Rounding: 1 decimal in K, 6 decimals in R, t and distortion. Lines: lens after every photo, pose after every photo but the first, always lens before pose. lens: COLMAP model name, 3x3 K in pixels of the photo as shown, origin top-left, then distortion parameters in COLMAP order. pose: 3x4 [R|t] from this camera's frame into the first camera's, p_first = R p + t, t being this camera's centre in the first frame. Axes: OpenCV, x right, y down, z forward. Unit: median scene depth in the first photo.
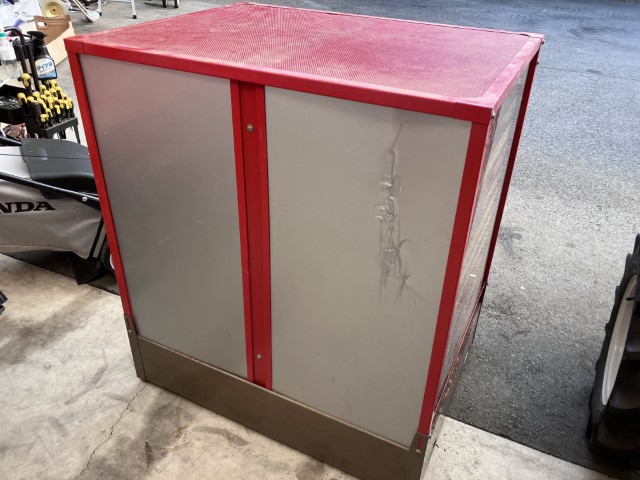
lens RADIAL K [[525.7, 0, 320.8], [0, 525.7, 237.9], [0, 0, 1]] dist [0.022677, -0.017081]
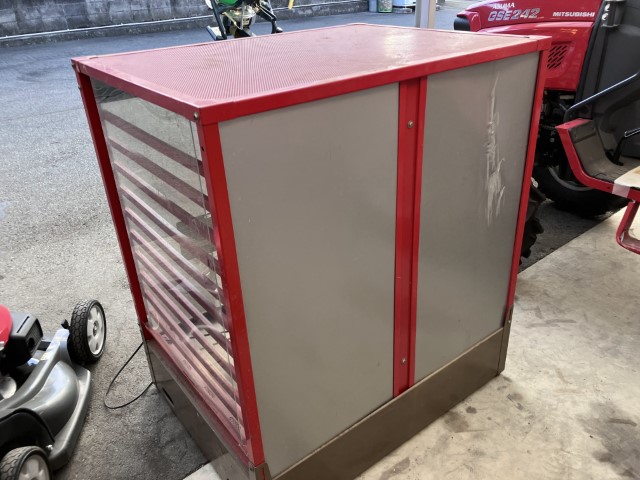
lens RADIAL K [[525.7, 0, 322.5], [0, 525.7, 238.1], [0, 0, 1]] dist [0.022677, -0.017081]
pose [[0.434052, -0.453264, 0.778557, -0.808730], [0.514785, 0.834011, 0.198552, -0.230736], [-0.739321, 0.314607, 0.595337, 0.427261]]
